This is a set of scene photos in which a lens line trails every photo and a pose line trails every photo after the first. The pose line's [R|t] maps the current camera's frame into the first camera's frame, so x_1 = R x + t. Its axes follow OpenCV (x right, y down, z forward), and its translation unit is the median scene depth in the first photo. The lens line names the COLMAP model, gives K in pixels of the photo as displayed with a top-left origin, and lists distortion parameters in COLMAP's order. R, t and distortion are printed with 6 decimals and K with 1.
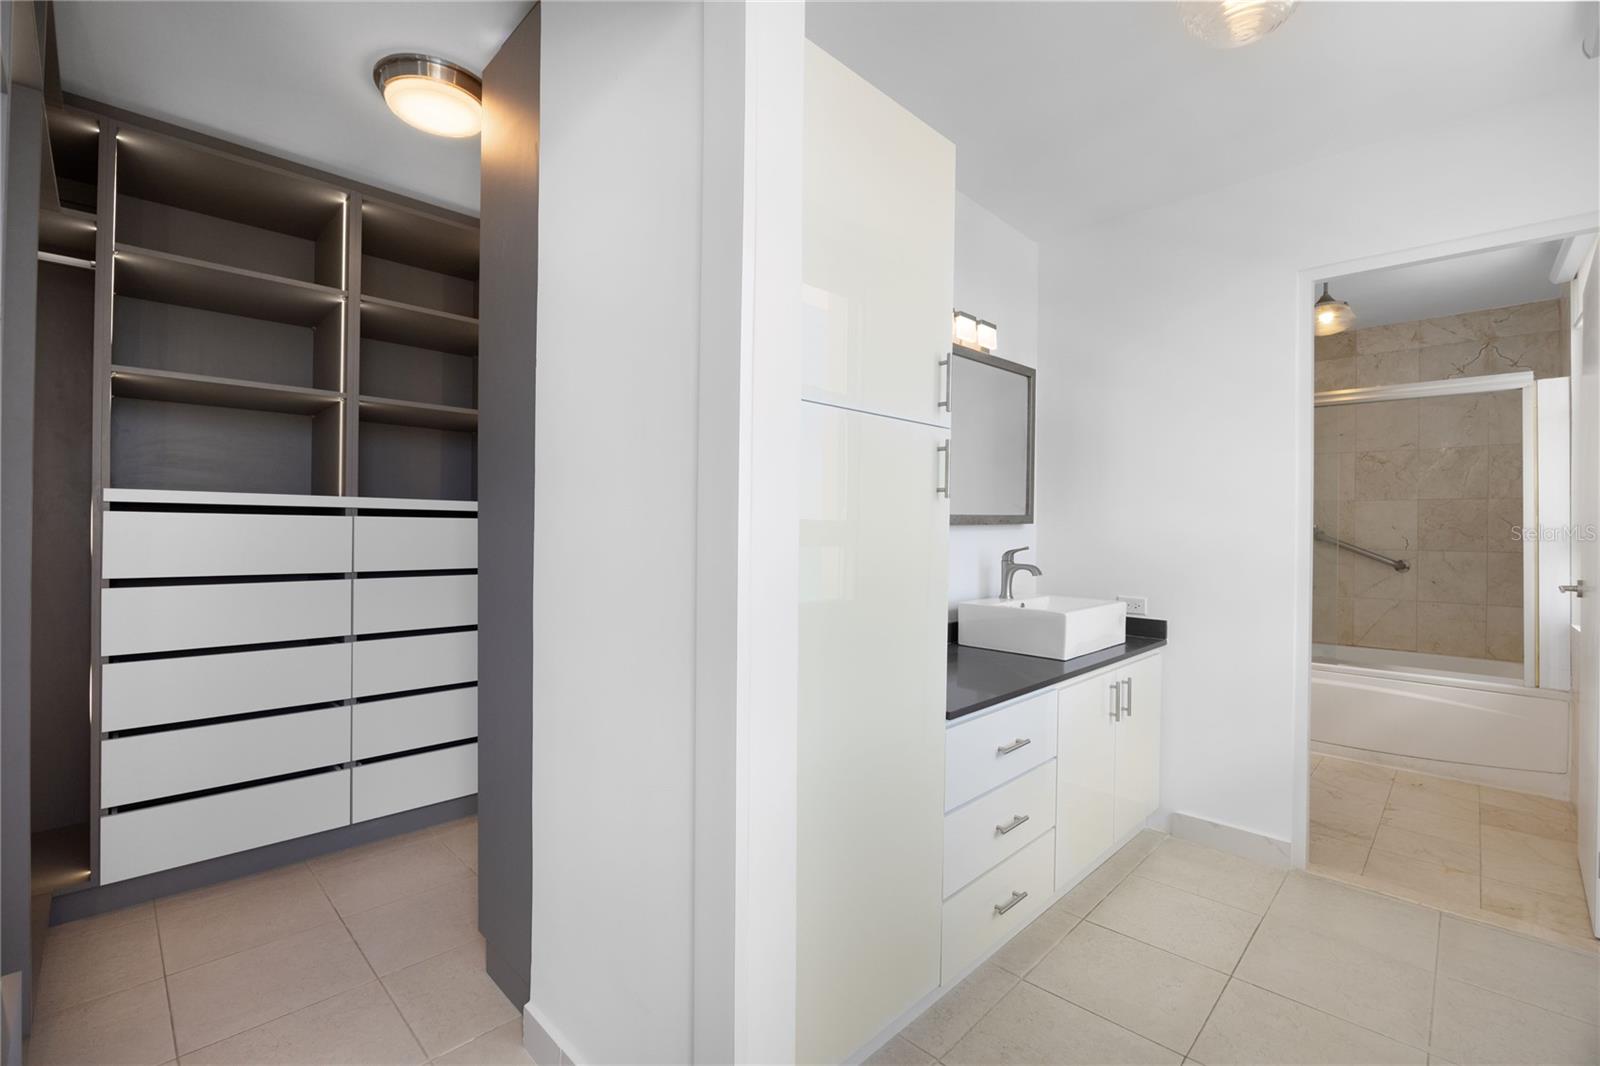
lens RADIAL K [[682.3, 0, 805.9], [0, 682.3, 531.2], [0, 0, 1]] dist [-0.021240, 0.001990]
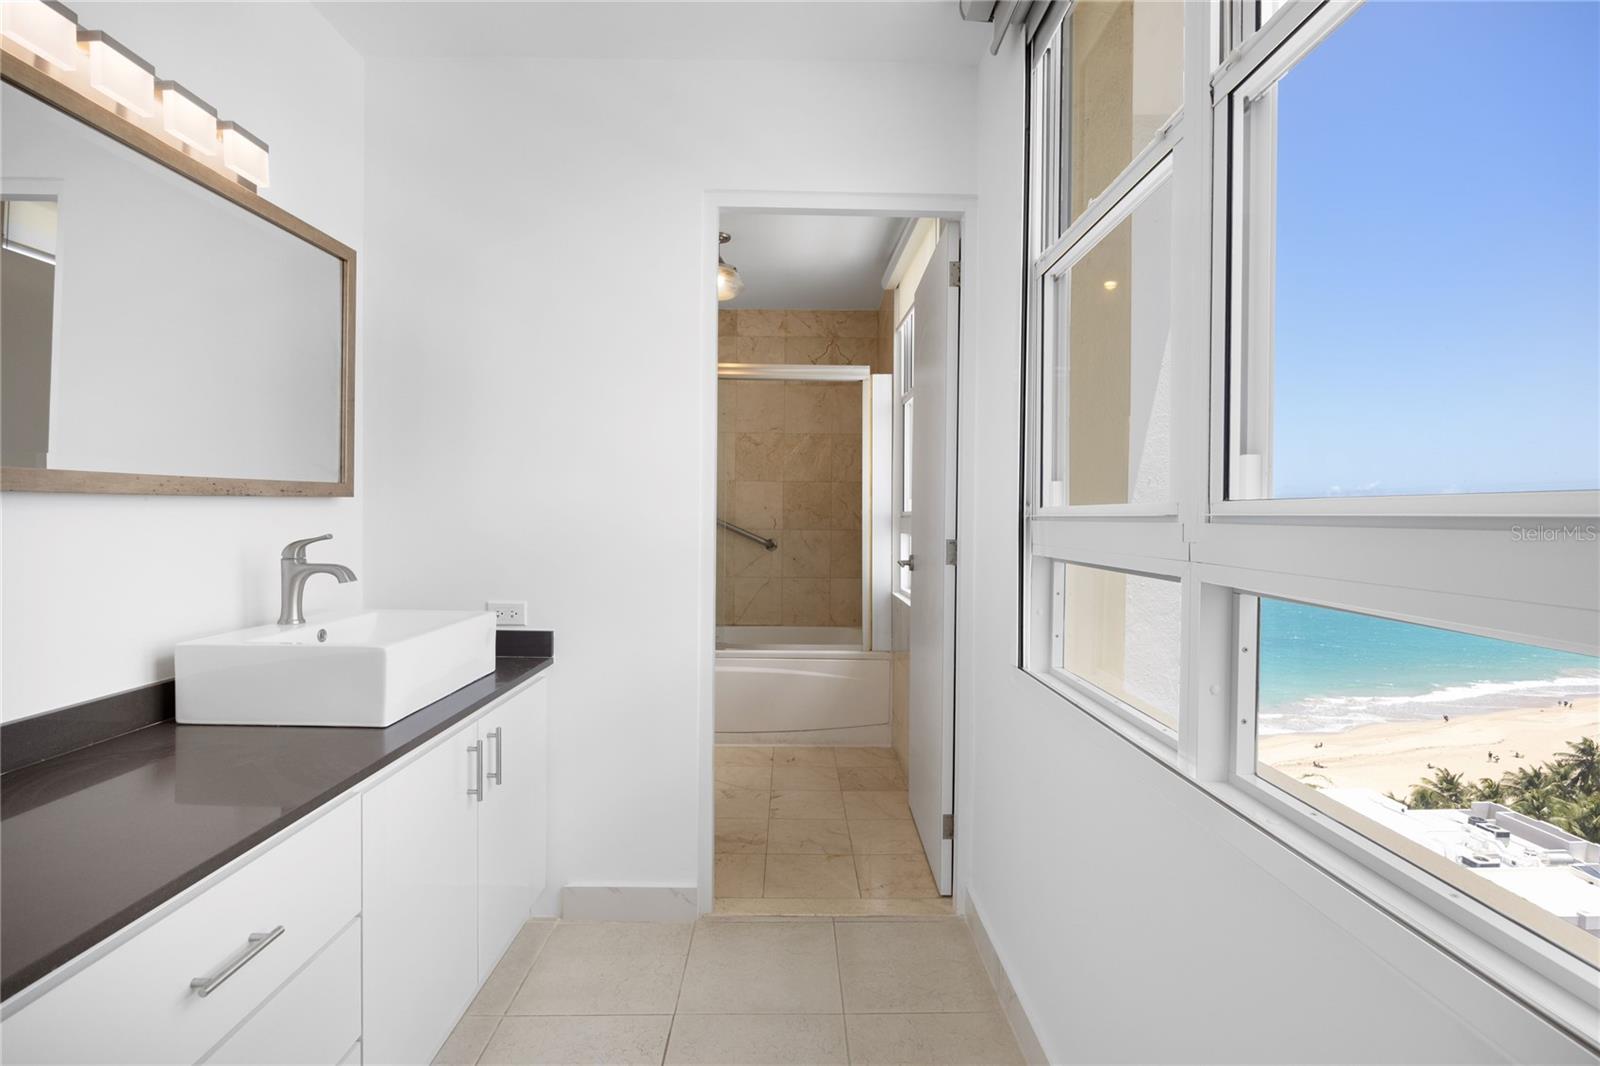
lens RADIAL K [[745.2, 0, 800.5], [0, 745.2, 526.0], [0, 0, 1]] dist [-0.002611, 0.000456]
pose [[0.700167, -0.011986, 0.713878, 0.135272], [-0.000851, 0.999844, 0.017622, 0.003538], [-0.713979, -0.012945, 0.700048, 0.228275]]
